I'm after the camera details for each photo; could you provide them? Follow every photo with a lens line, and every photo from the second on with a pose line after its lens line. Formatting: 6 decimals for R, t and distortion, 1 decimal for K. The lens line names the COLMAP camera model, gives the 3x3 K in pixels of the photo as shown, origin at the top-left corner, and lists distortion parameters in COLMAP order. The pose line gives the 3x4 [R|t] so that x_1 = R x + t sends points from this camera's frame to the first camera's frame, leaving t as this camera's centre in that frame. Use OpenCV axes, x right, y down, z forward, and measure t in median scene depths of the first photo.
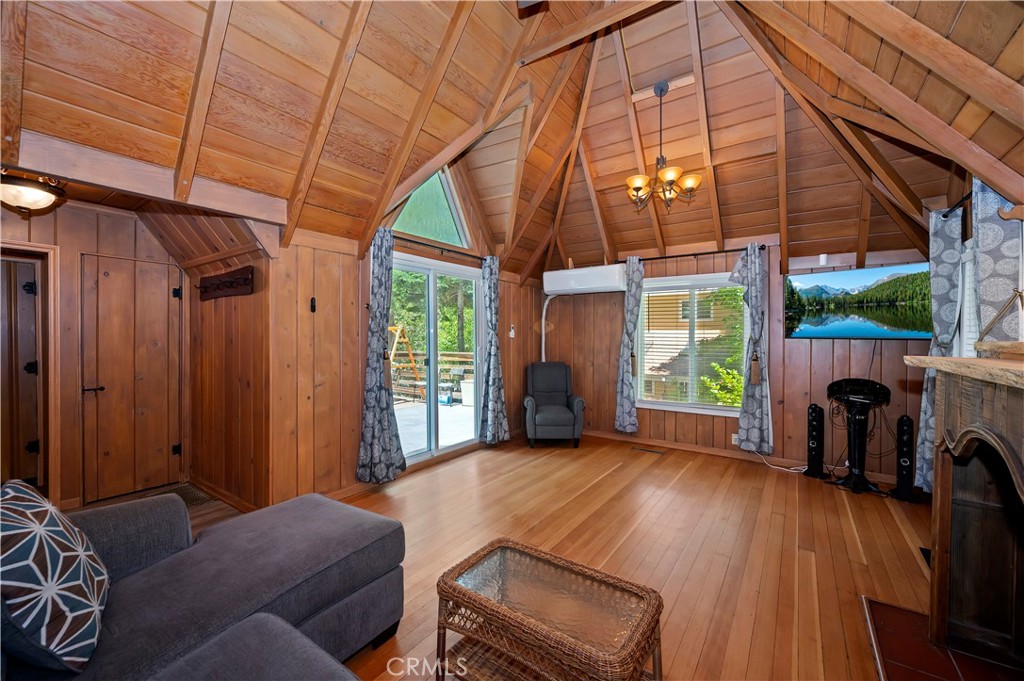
lens RADIAL K [[411.6, 0, 505.8], [0, 411.6, 337.5], [0, 0, 1]] dist [0.014320, -0.000501]
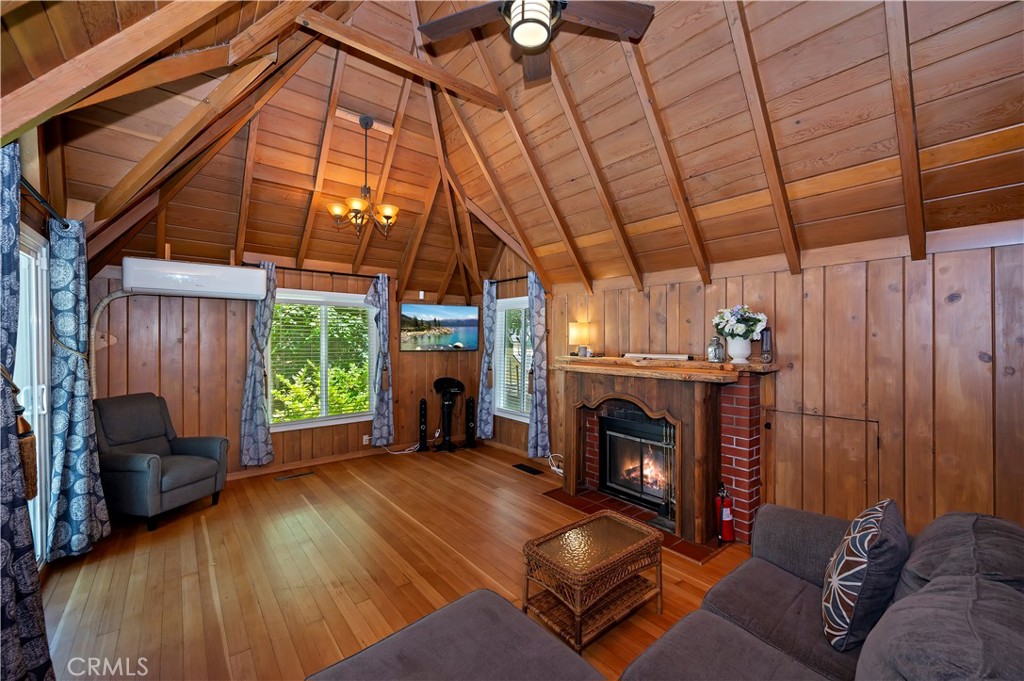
lens RADIAL K [[411.6, 0, 521.3], [0, 411.6, 337.5], [0, 0, 1]] dist [0.014320, -0.000501]
pose [[0.267993, 0.000728, 0.963420, -0.441295], [0.002486, 0.999996, -0.001448, -0.037271], [-0.963418, 0.002784, 0.267991, 0.272681]]
